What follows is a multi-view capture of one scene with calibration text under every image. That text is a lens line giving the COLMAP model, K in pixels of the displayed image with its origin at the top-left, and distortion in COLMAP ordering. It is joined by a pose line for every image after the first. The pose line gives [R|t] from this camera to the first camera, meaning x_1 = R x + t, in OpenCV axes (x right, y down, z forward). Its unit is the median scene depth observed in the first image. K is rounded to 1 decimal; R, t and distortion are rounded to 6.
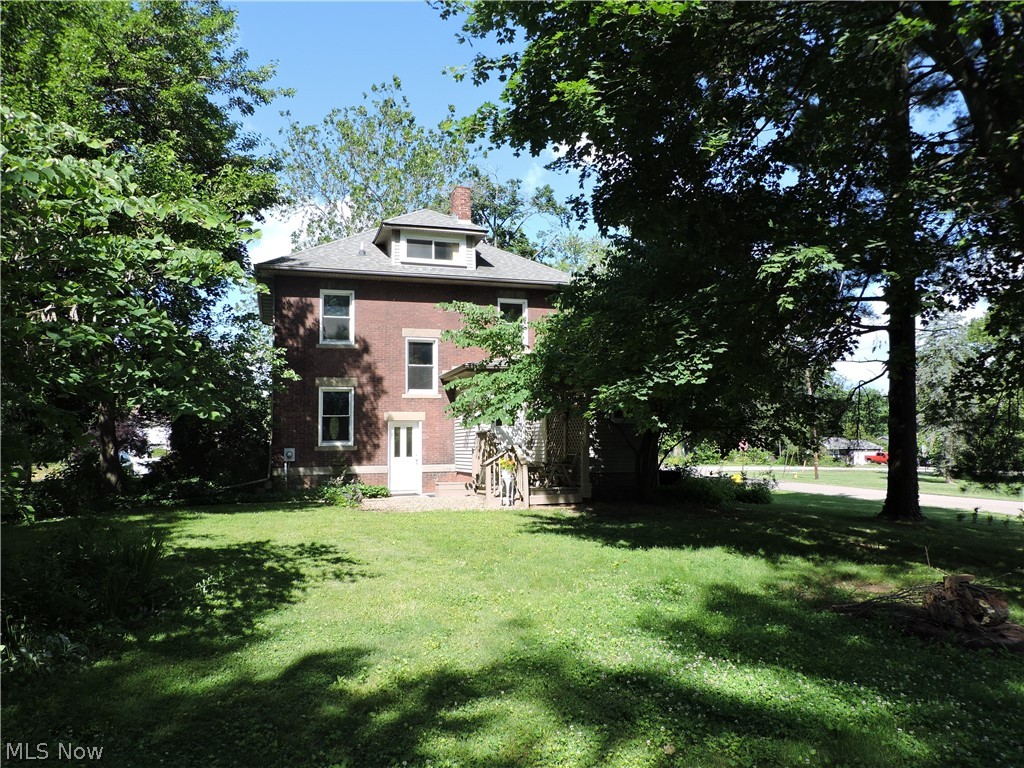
lens RADIAL K [[759.1, 0, 512.0], [0, 759.1, 384.0], [0, 0, 1]] dist [0.001864, 0.000569]
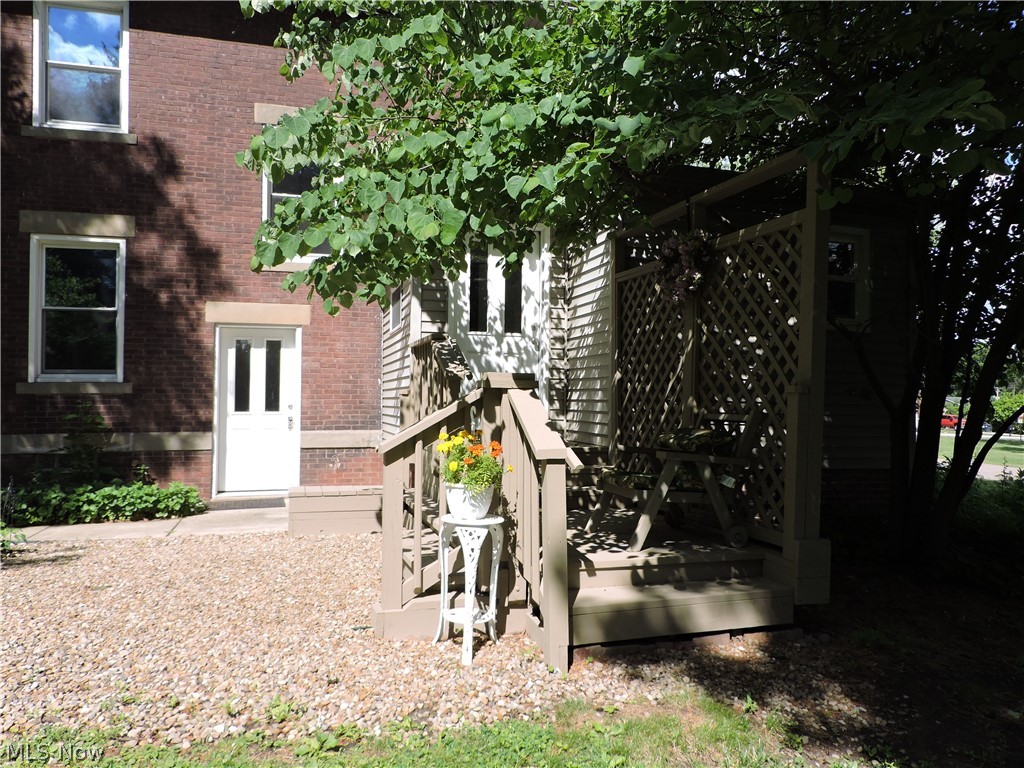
lens RADIAL K [[759.1, 0, 512.0], [0, 759.1, 384.0], [0, 0, 1]] dist [0.001864, 0.000569]
pose [[0.999665, 0.010680, -0.023573, 0.008748], [-0.009029, 0.997571, 0.069066, 0.051271], [0.024253, -0.068830, 0.997334, 0.590618]]
